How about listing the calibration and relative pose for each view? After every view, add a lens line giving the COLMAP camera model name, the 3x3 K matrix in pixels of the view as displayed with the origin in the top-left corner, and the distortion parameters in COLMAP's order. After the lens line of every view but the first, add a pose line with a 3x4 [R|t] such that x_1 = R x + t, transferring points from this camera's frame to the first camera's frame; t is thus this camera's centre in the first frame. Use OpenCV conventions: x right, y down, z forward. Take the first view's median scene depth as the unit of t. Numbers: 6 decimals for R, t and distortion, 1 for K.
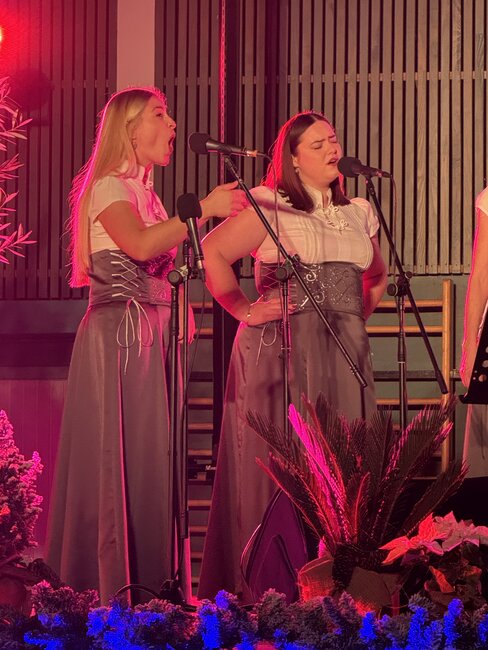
lens RADIAL K [[2938.9, 0, 244.0], [0, 2938.9, 325.0], [0, 0, 1]] dist [0.323088, -1.084658]
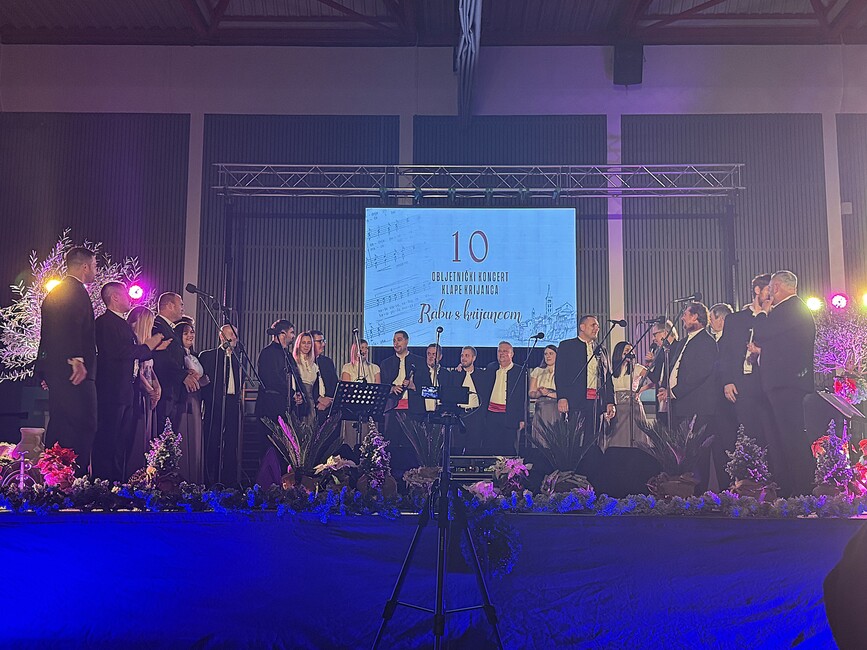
lens RADIAL K [[965.8, 0, 433.5], [0, 965.8, 325.0], [0, 0, 1]] dist [0.121295, -0.143037]
pose [[0.973114, 0.034798, 0.227679, -0.053274], [-0.015970, 0.996336, -0.084022, 0.016503], [-0.229769, 0.078127, 0.970104, 0.087799]]
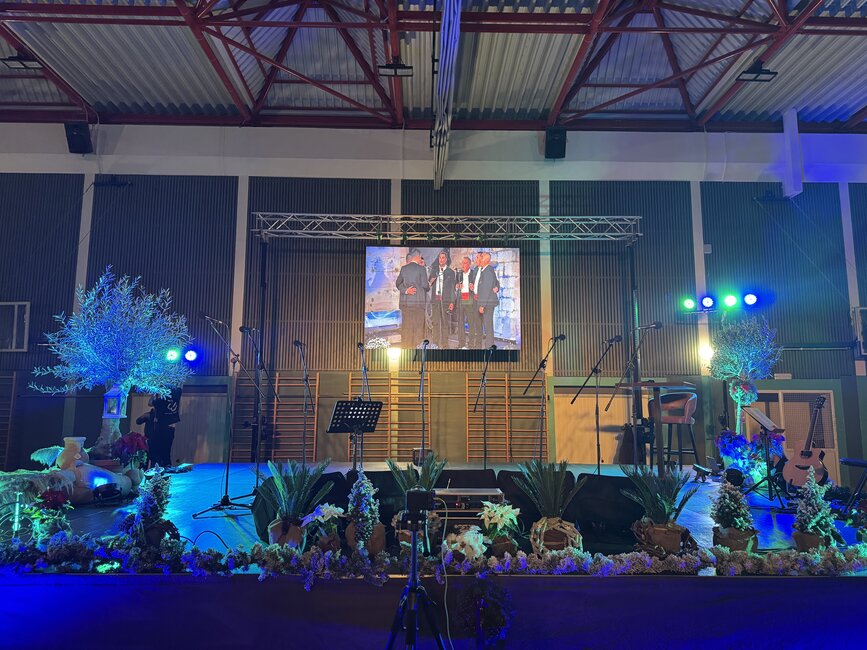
lens RADIAL K [[596.9, 0, 436.8], [0, 596.9, 328.6], [0, 0, 1]] dist [0.070437, -0.075153]
pose [[0.963318, 0.031208, 0.266542, 0.013600], [-0.014910, 0.997905, -0.062953, -0.063872], [-0.267949, 0.056670, 0.961765, 0.413926]]
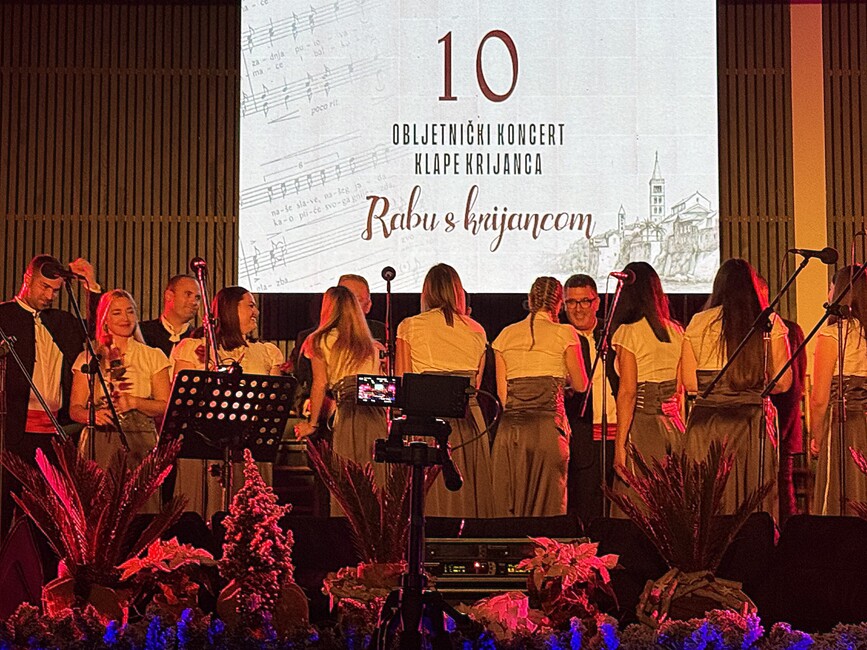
lens RADIAL K [[2154.7, 0, 405.3], [0, 2154.7, 293.9], [0, 0, 1]] dist [0.116547, 0.147922]
pose [[0.972691, 0.025664, 0.230682, -0.043726], [-0.011426, 0.997958, -0.062847, 0.018206], [-0.231824, 0.058495, 0.970997, 0.111544]]
